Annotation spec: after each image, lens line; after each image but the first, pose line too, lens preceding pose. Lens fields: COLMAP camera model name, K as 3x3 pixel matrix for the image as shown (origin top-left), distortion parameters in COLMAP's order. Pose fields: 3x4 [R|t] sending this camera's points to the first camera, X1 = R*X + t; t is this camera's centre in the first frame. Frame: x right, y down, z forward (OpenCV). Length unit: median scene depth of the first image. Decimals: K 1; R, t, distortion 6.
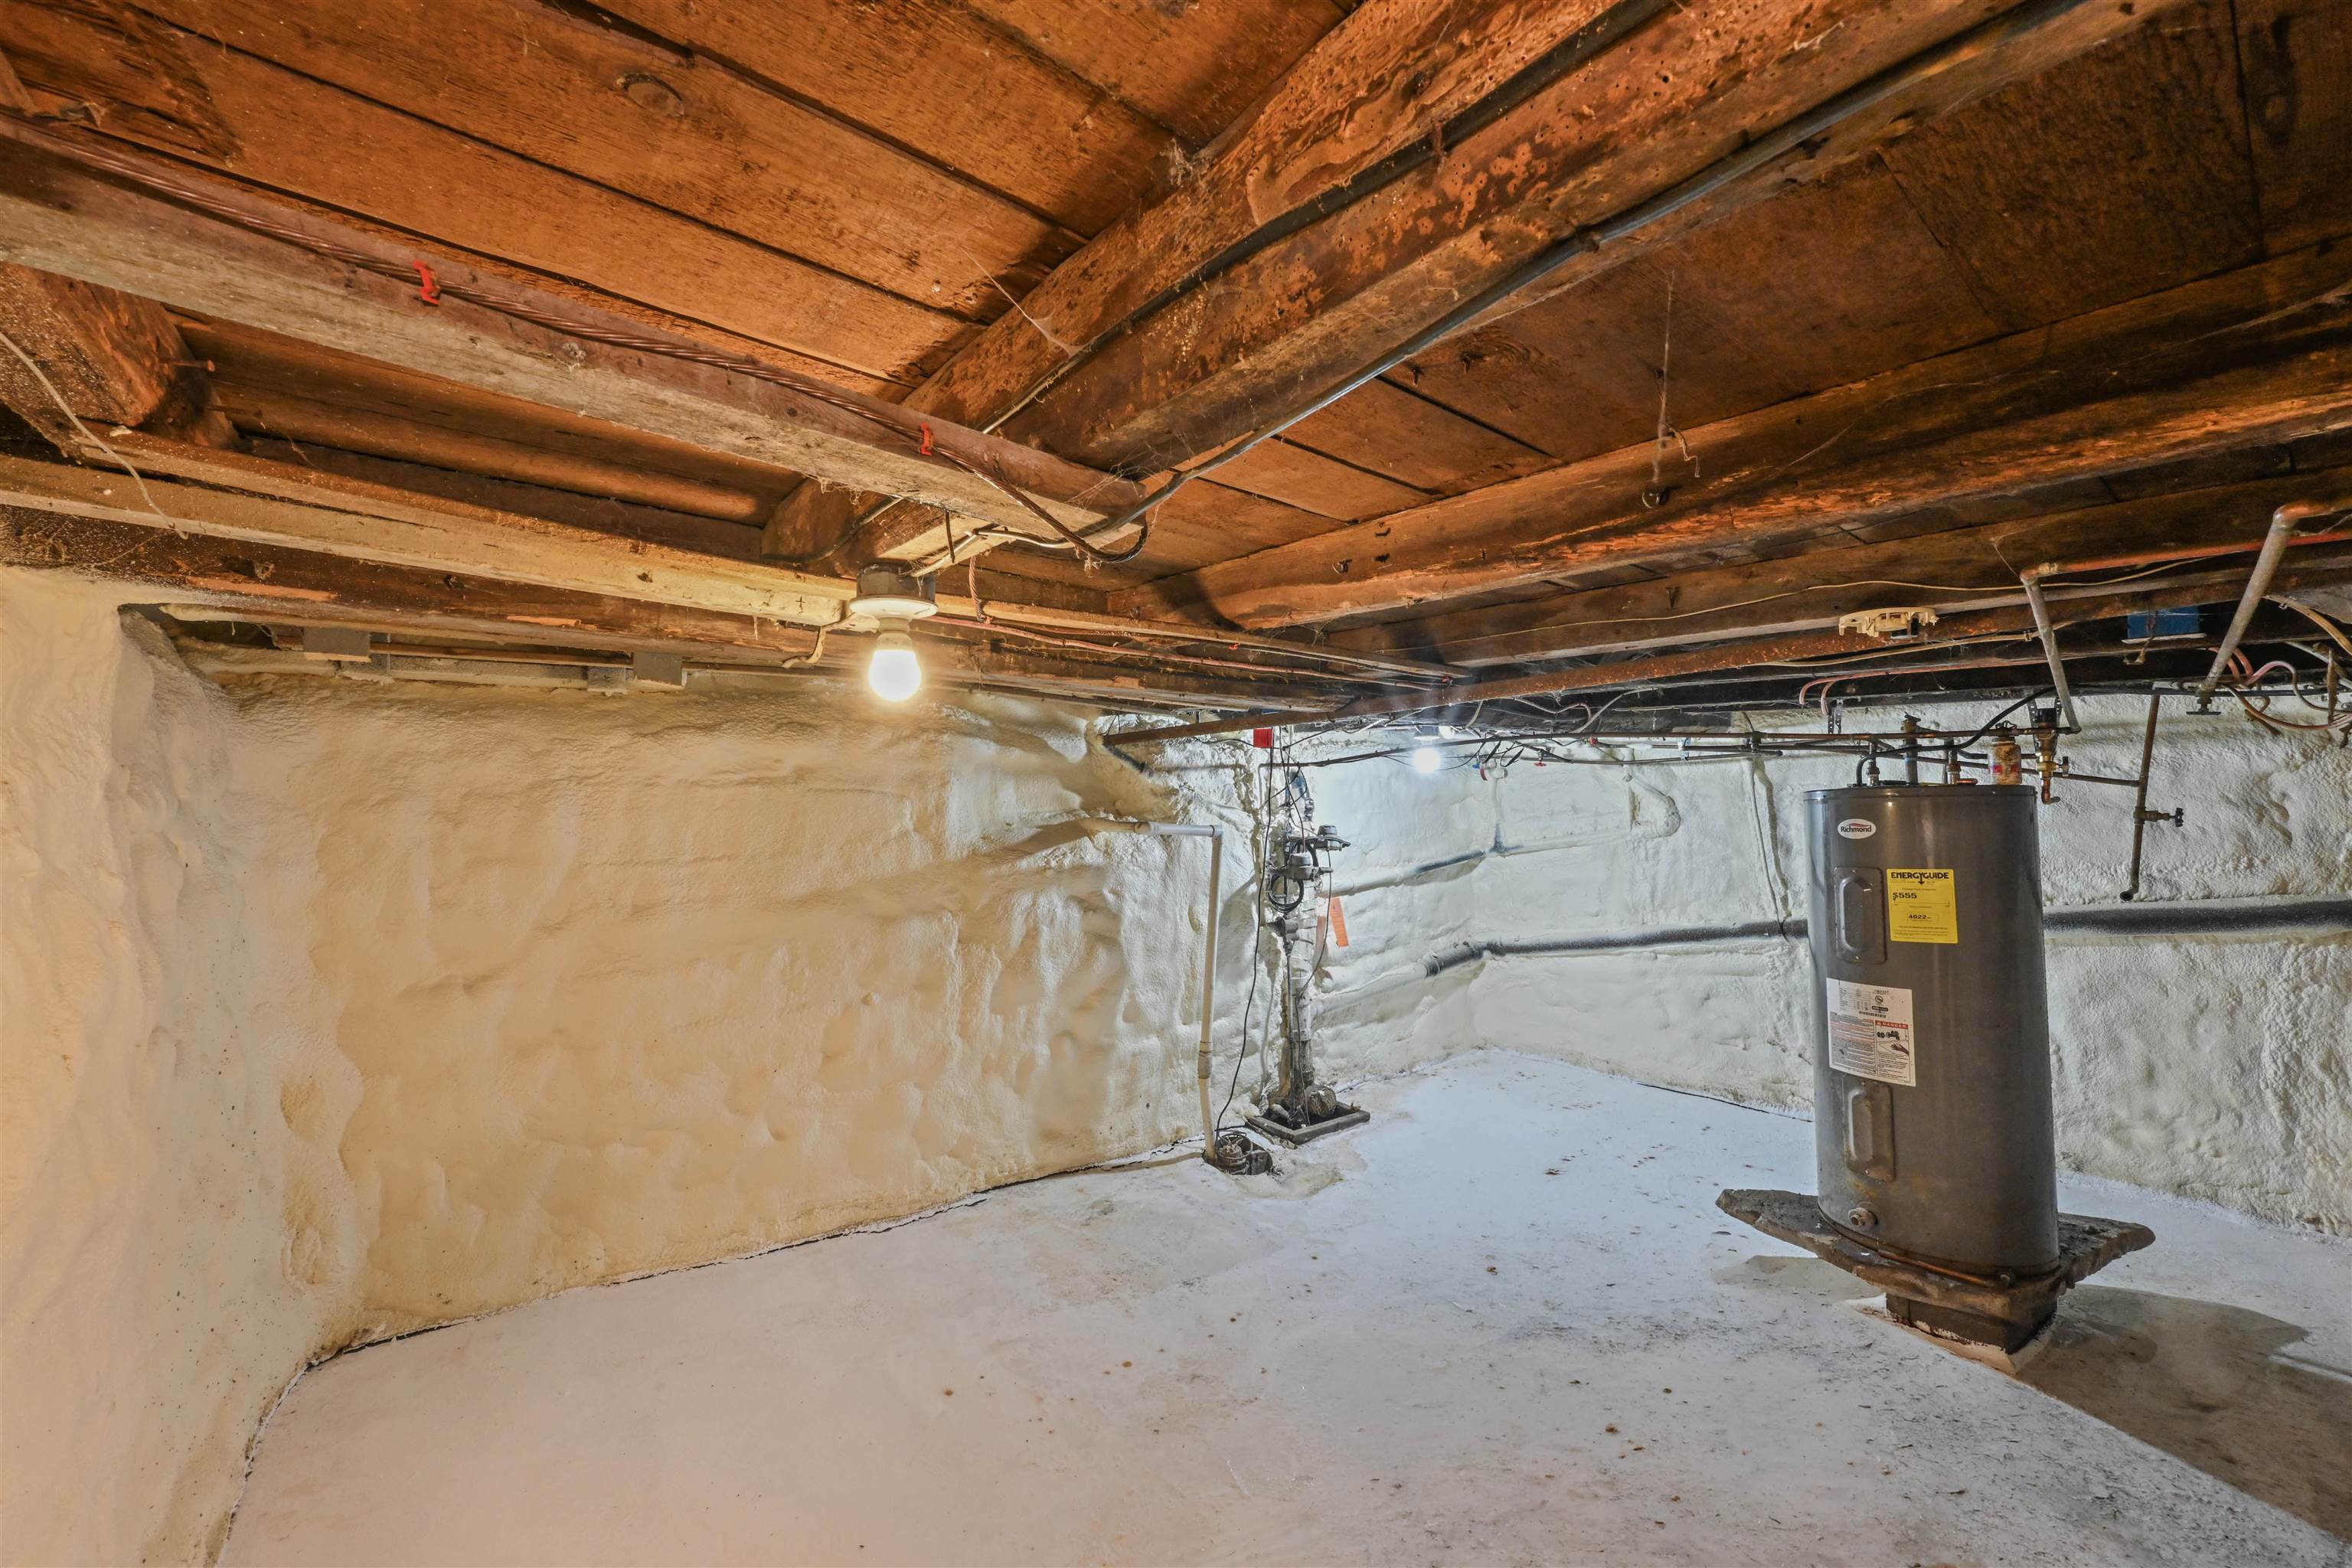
lens RADIAL K [[935.0, 0, 1180.7], [0, 935.0, 787.0], [0, 0, 1]] dist [0.001052, 0.000056]
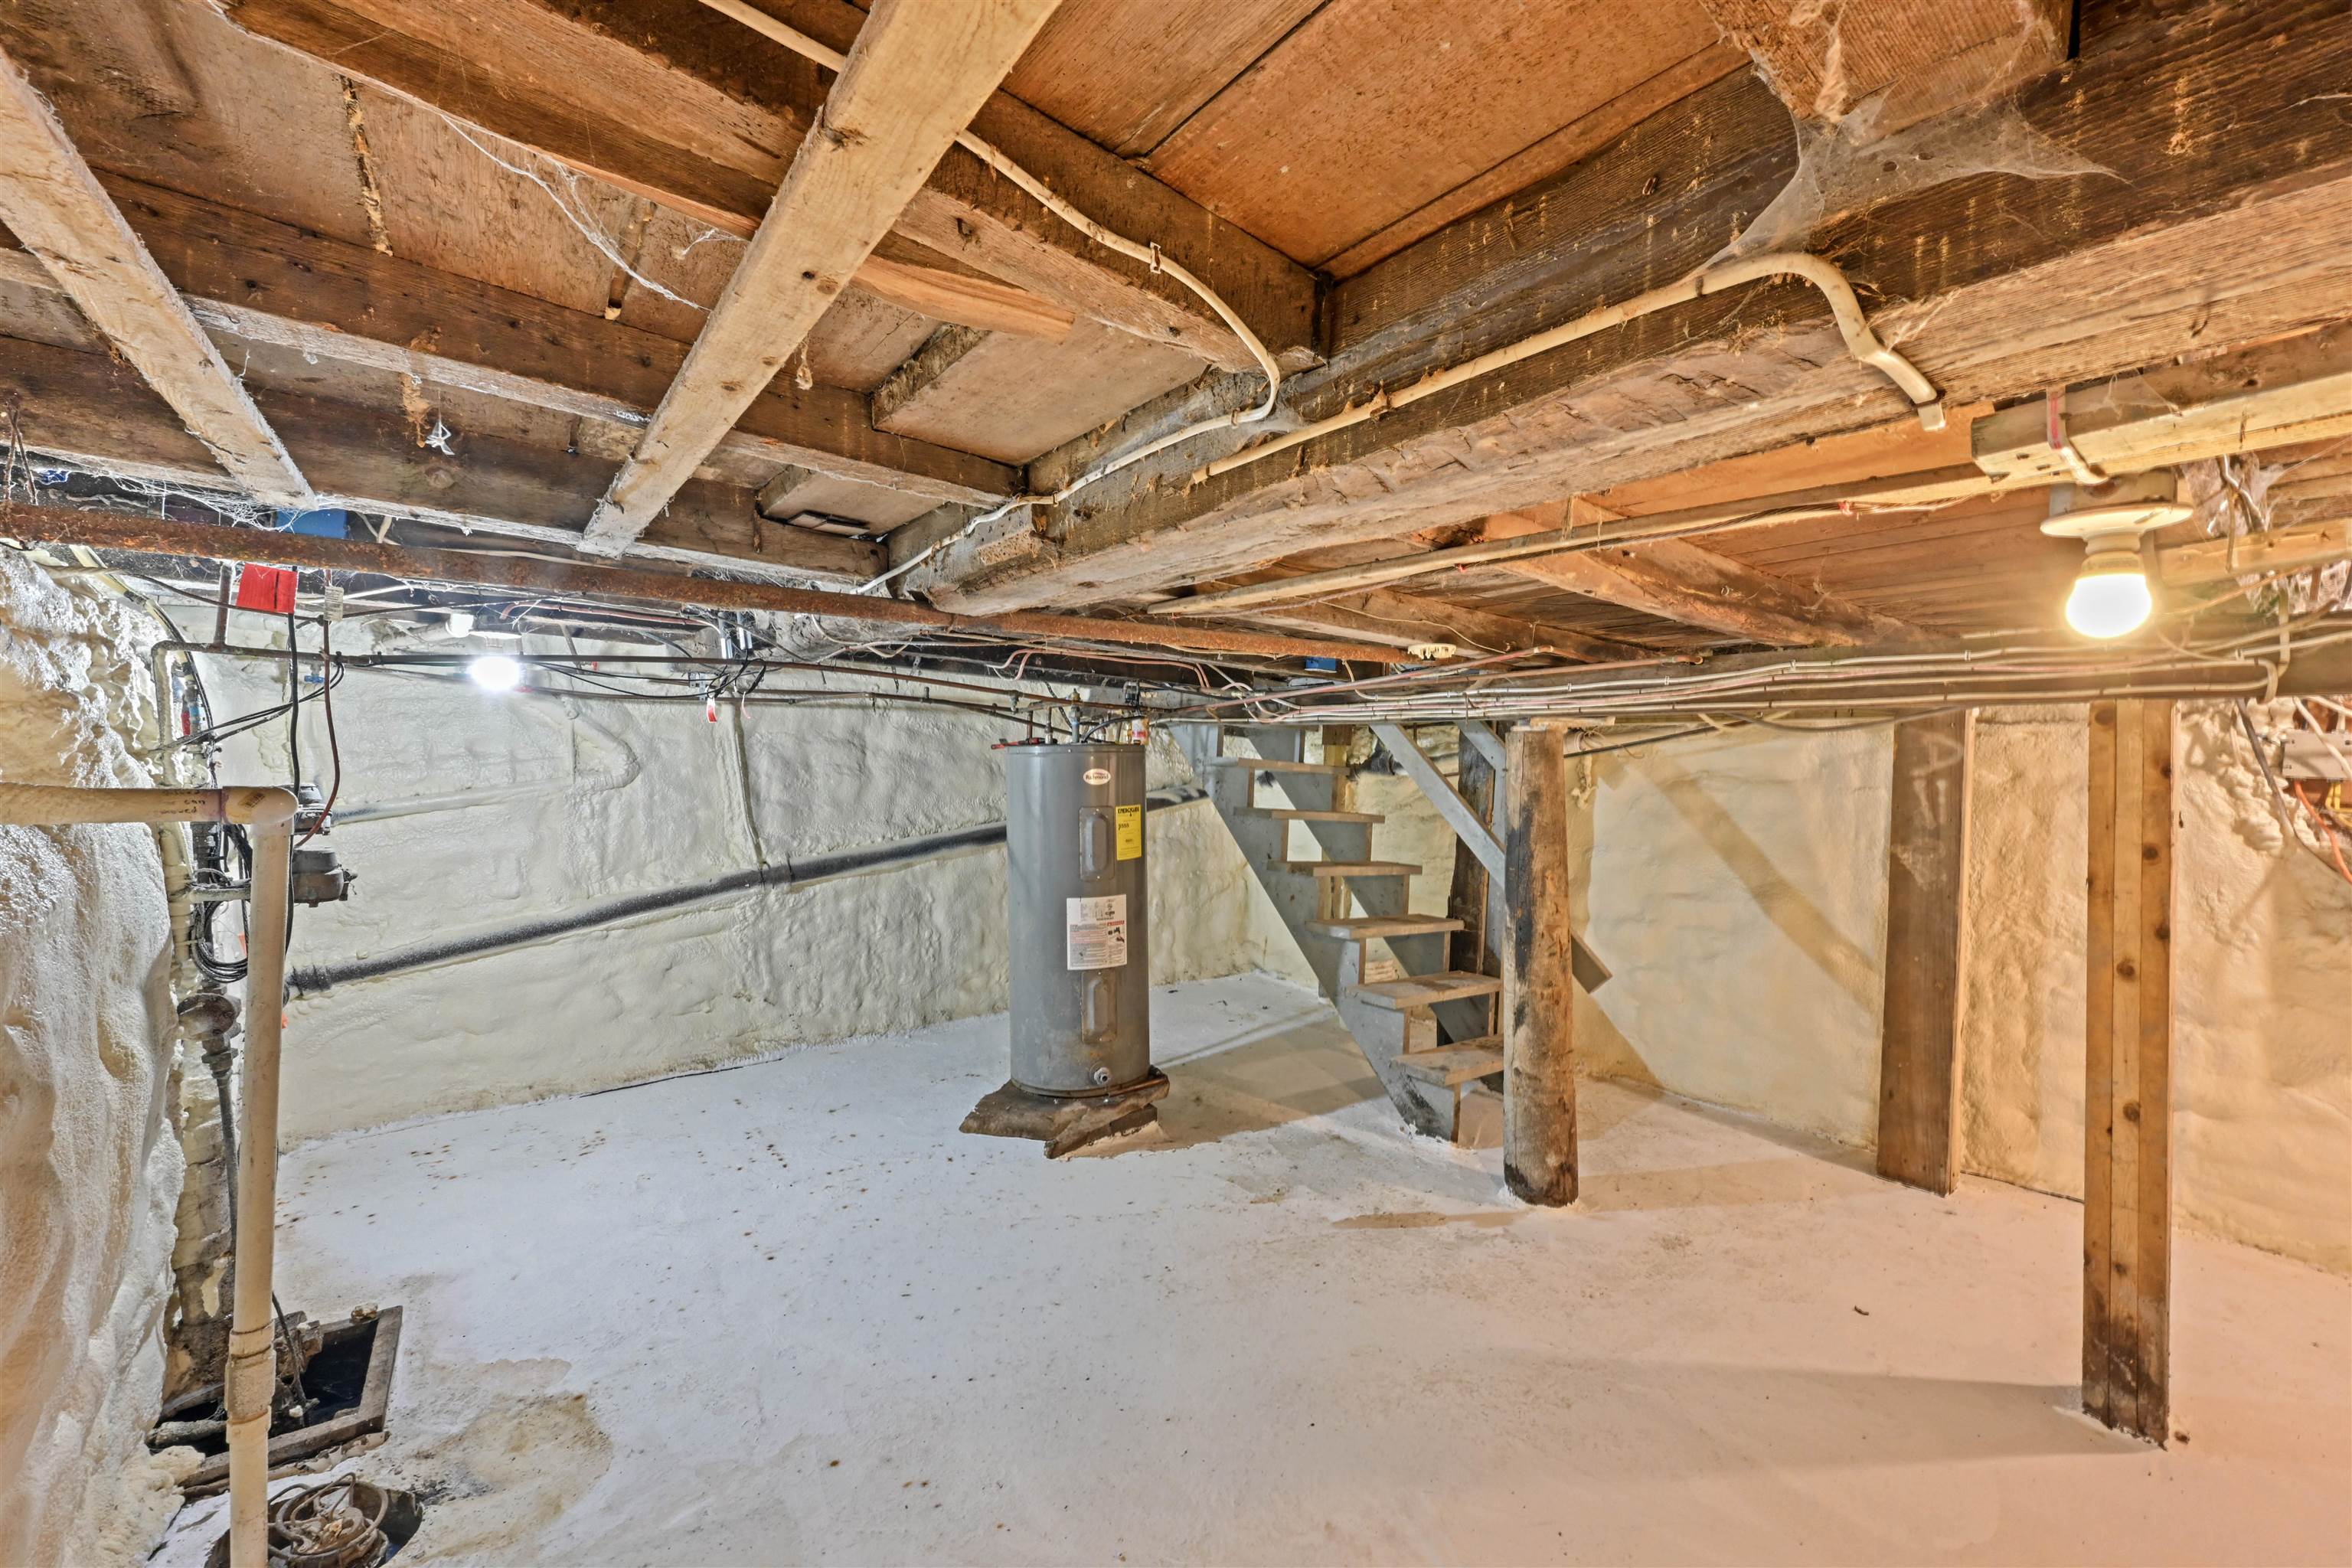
lens RADIAL K [[935.0, 0, 1180.7], [0, 935.0, 787.0], [0, 0, 1]] dist [0.001052, 0.000056]
pose [[-0.008151, -0.026983, 0.999603, -0.344045], [-0.037073, 0.998957, 0.026663, 0.012887], [-0.999279, -0.036841, -0.009143, 0.561021]]
